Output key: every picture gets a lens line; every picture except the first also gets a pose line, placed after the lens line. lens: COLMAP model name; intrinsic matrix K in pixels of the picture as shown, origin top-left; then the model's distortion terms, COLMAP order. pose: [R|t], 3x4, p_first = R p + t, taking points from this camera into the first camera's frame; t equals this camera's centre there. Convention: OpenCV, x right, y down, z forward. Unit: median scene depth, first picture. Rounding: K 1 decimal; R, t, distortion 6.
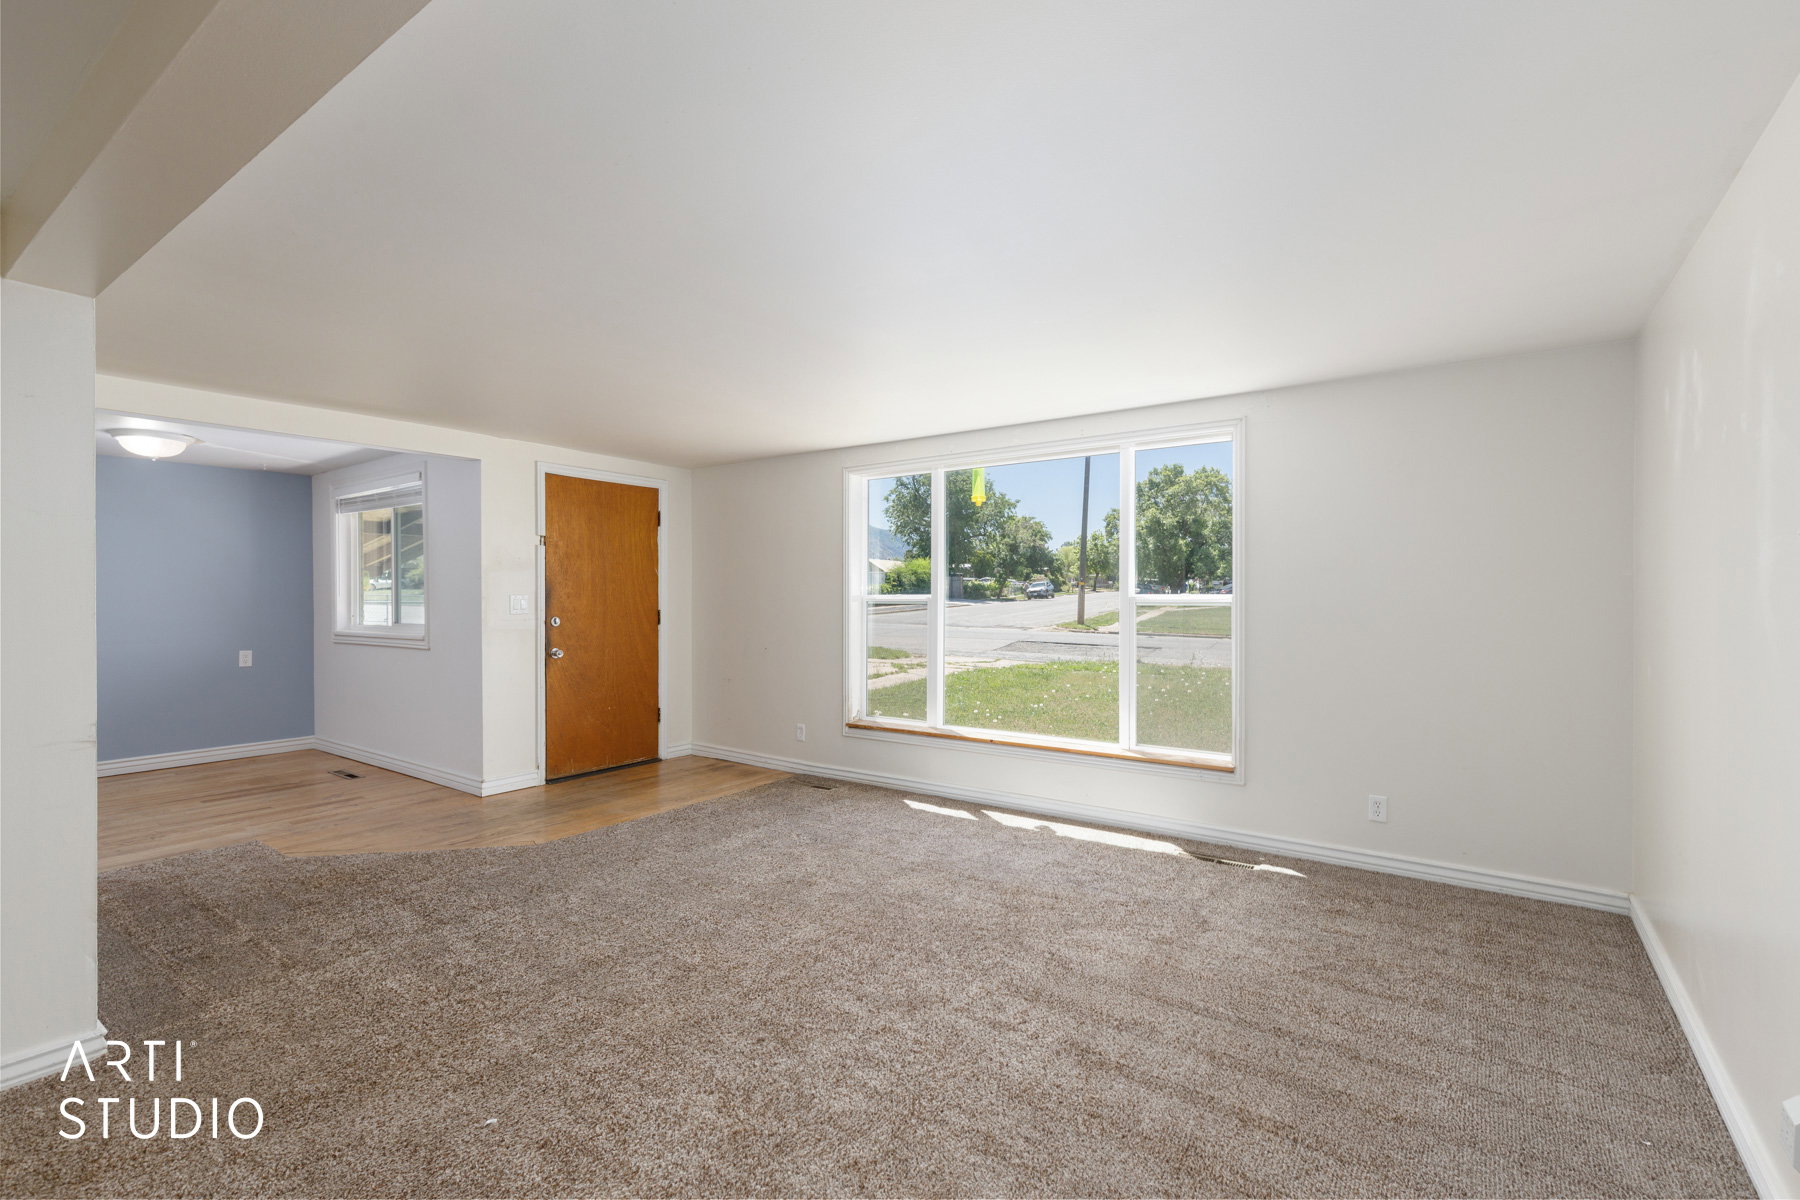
lens RADIAL K [[824.8, 0, 907.6], [0, 824.8, 605.6], [0, 0, 1]] dist [-0.001472, -0.000166]
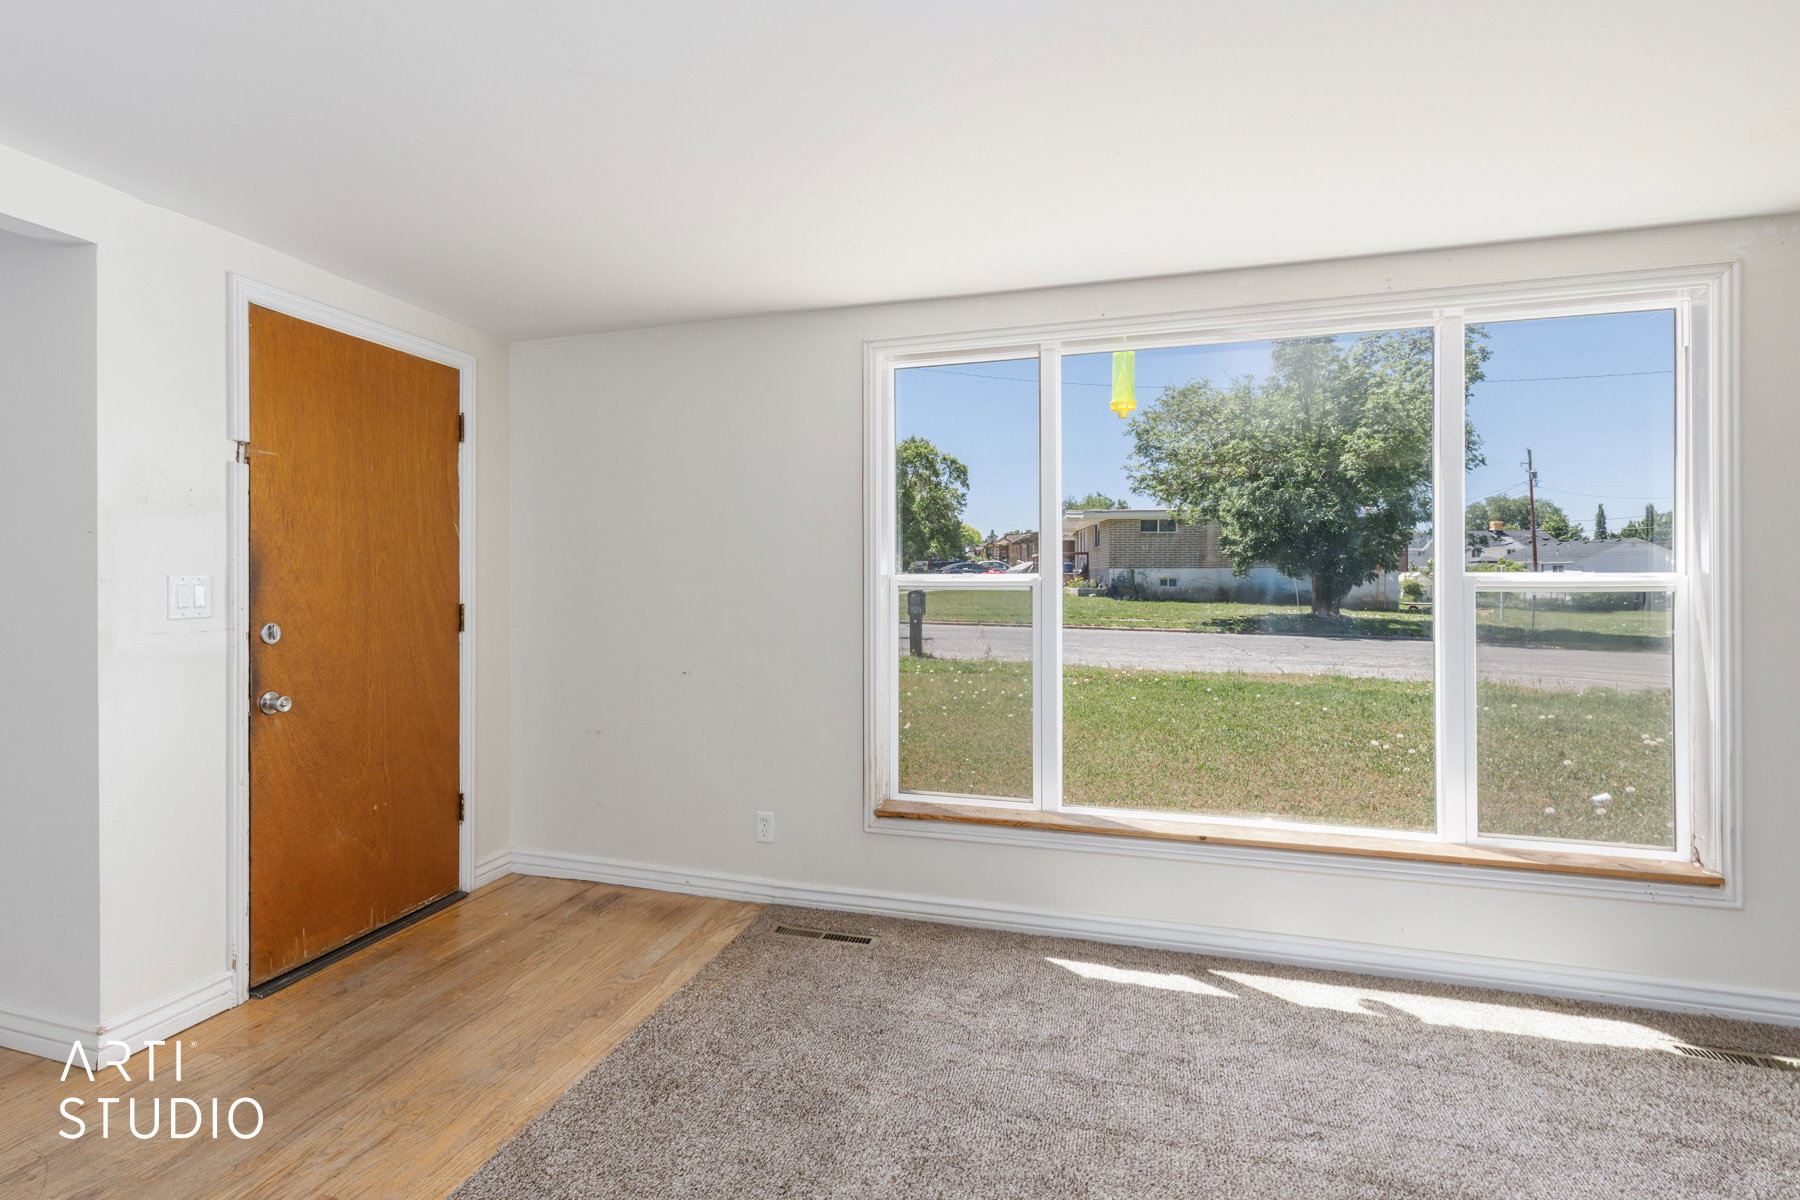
lens RADIAL K [[982.8, 0, 886.0], [0, 982.8, 582.4], [0, 0, 1]] dist [0.000108, 0.003210]
pose [[0.956585, -0.003050, 0.291436, -0.264476], [0.005108, 0.999967, -0.006300, -0.003366], [-0.291407, 0.007515, 0.956570, 0.389096]]
